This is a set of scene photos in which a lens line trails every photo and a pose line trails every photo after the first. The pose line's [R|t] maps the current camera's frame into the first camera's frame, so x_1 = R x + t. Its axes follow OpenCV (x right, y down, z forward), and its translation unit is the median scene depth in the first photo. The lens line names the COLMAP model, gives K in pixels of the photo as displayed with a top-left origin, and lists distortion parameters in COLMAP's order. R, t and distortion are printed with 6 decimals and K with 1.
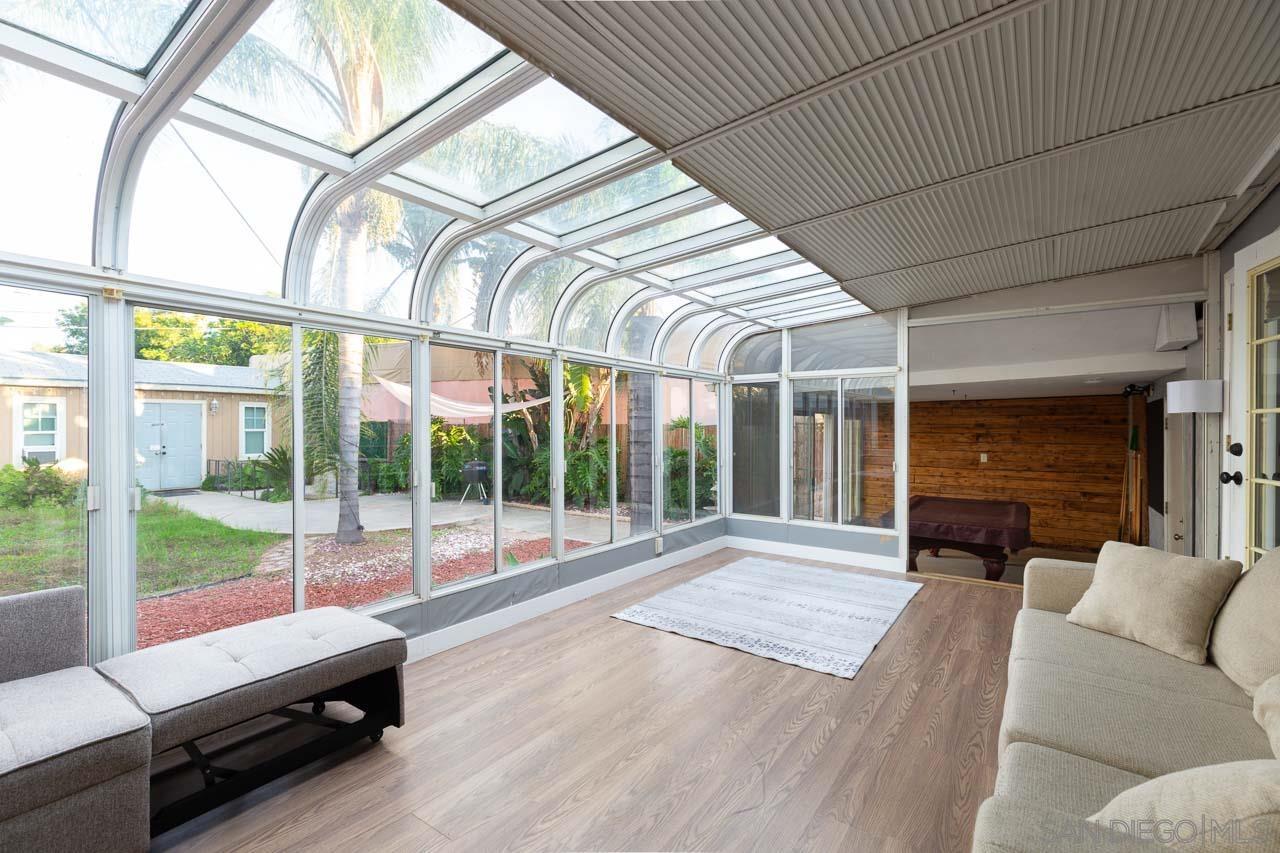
lens RADIAL K [[573.4, 0, 636.3], [0, 573.4, 426.6], [0, 0, 1]] dist [0.000421, -0.001134]
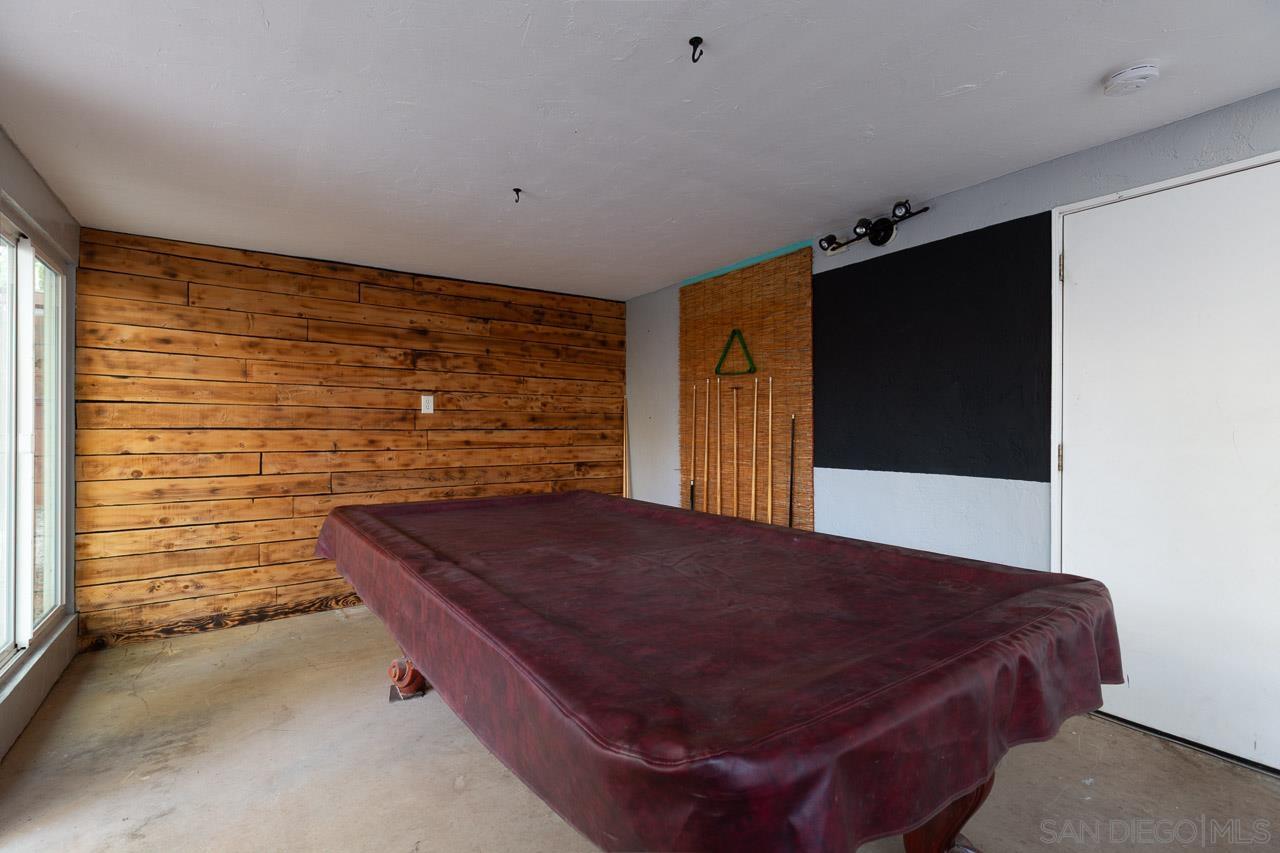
lens RADIAL K [[573.4, 0, 636.7], [0, 573.4, 425.1], [0, 0, 1]] dist [0.000421, -0.001134]
pose [[0.337063, 0.000801, 0.941482, 0.243705], [0.001307, 0.999998, -0.001319, 0.073185], [-0.941481, 0.001675, 0.337061, 0.710790]]
